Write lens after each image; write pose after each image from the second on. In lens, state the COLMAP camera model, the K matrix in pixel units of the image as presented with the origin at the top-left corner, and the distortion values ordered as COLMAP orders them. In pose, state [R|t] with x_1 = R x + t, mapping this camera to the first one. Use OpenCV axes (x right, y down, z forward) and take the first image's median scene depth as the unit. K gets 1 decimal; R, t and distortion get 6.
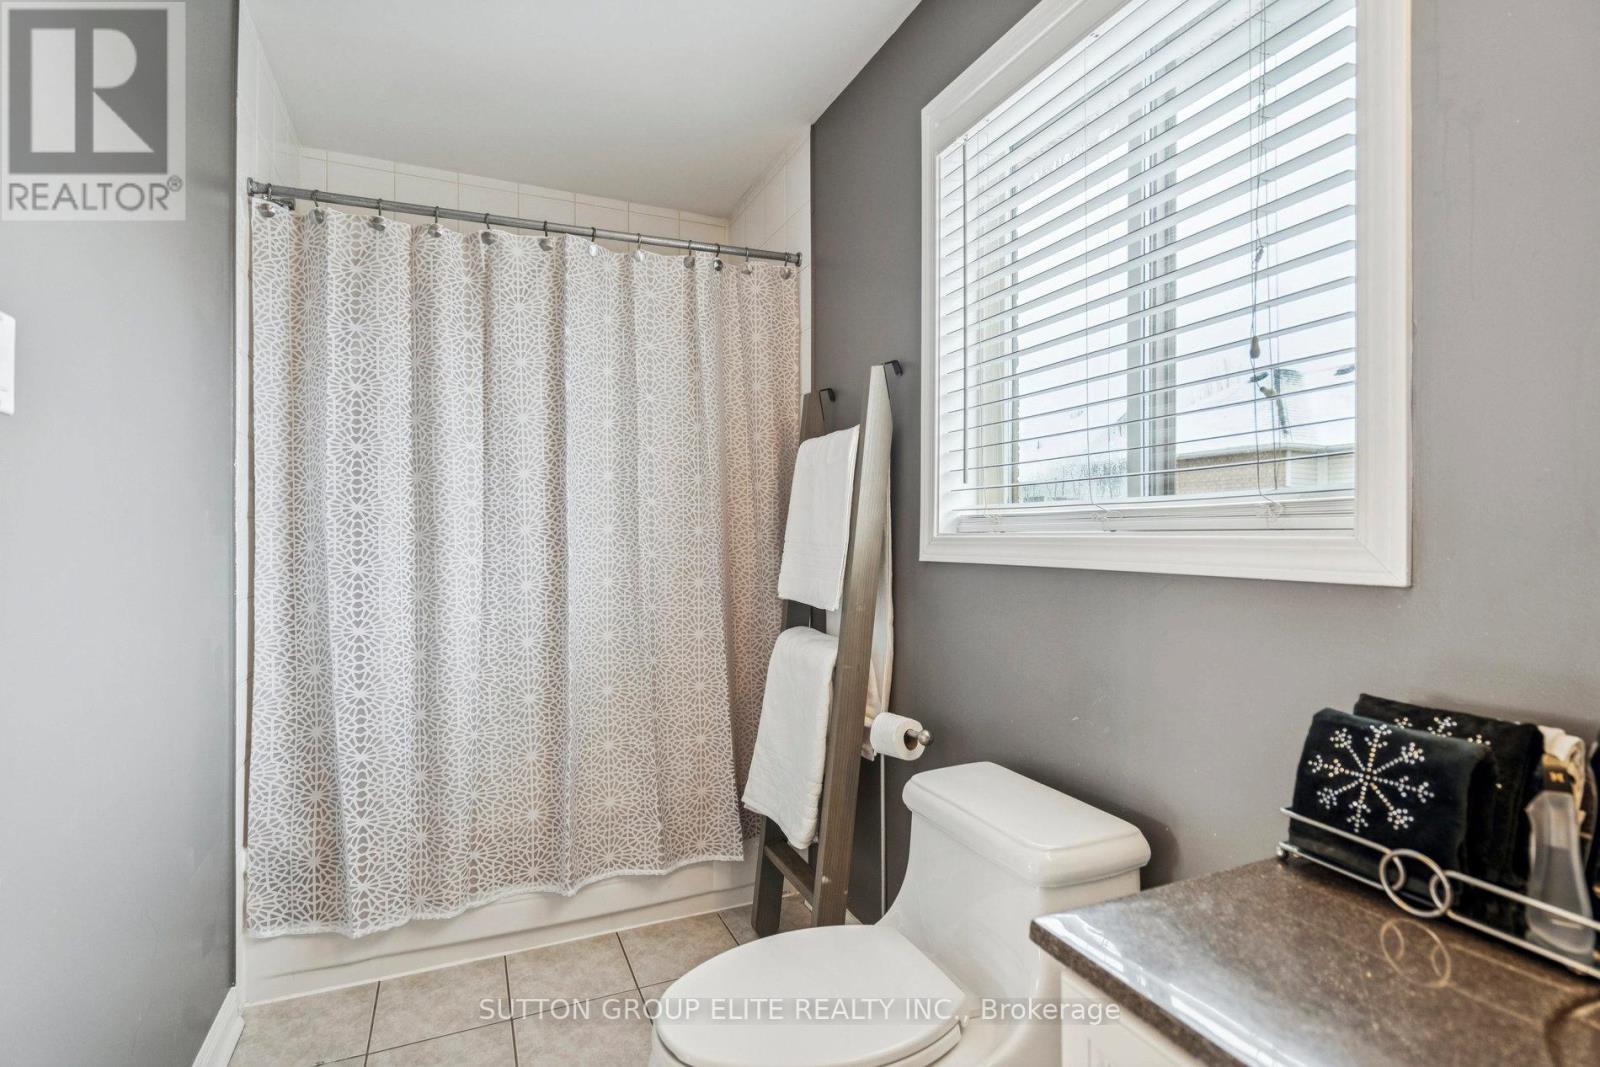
lens RADIAL K [[728.2, 0, 800.0], [0, 728.2, 533.5], [0, 0, 1]] dist [-0.002055, 0.000081]
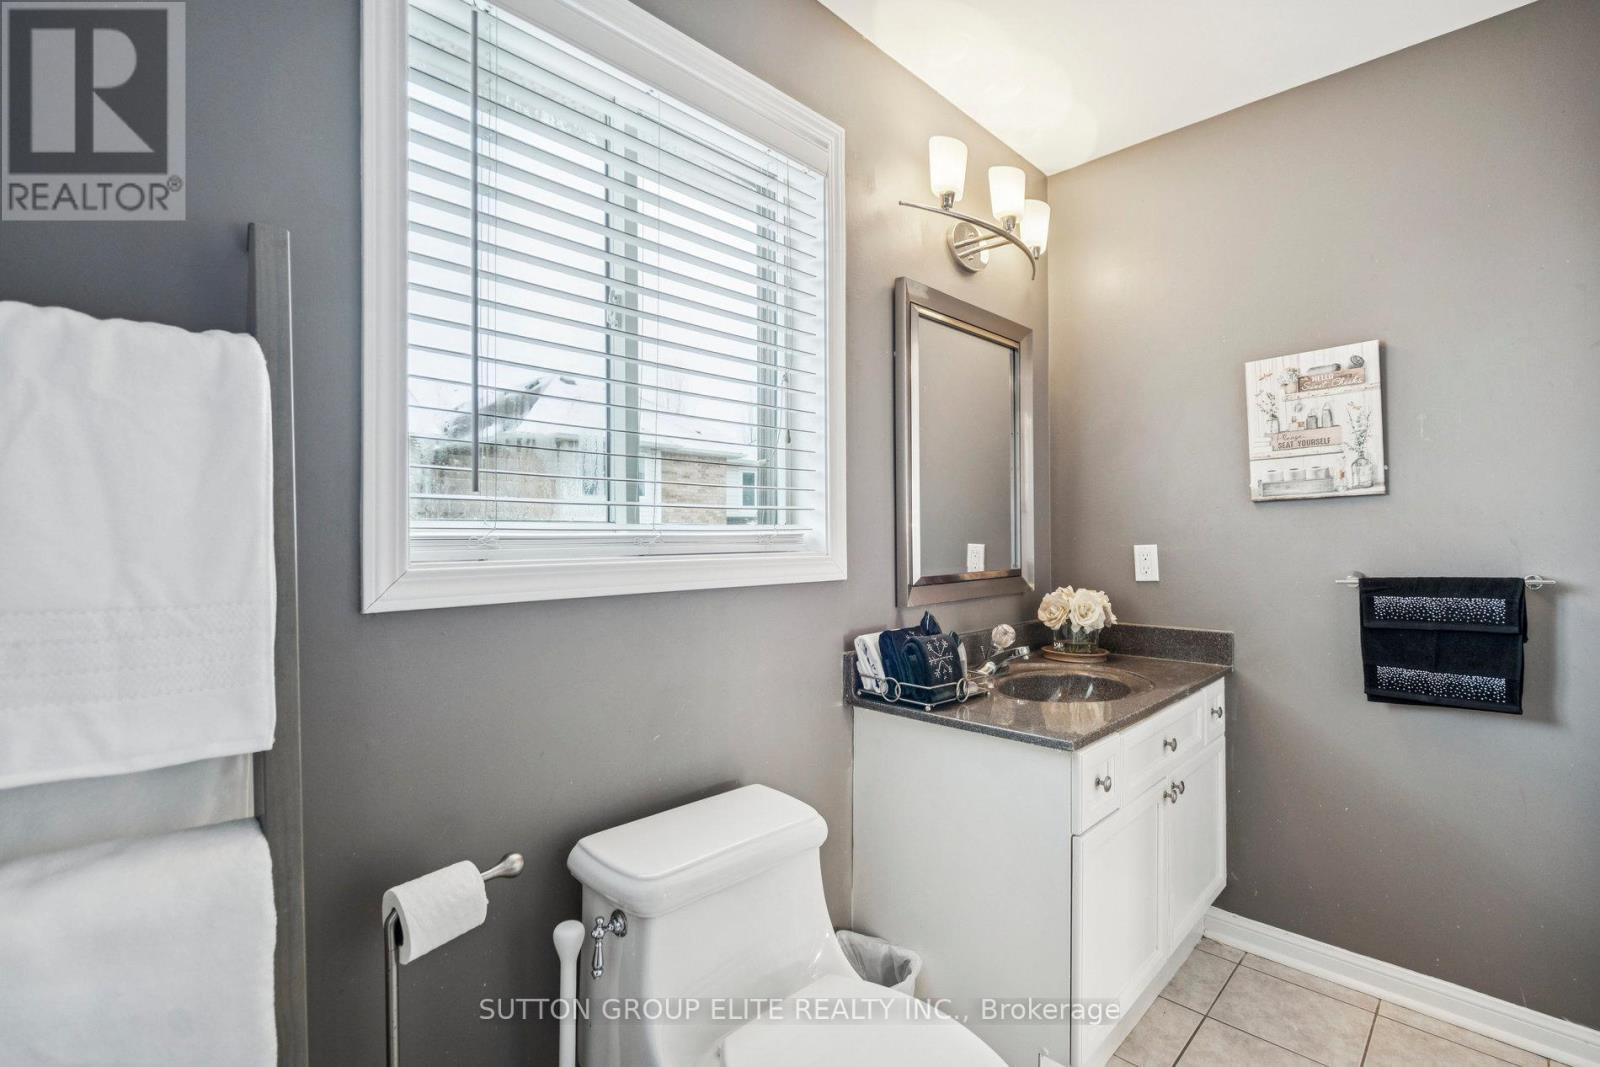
lens RADIAL K [[728.2, 0, 800.0], [0, 728.2, 533.5], [0, 0, 1]] dist [-0.002055, 0.000081]
pose [[-0.350109, 0.032374, 0.936149, -0.647629], [0.022189, 0.999409, -0.026263, -0.003182], [-0.936446, 0.011577, -0.350621, 1.174690]]
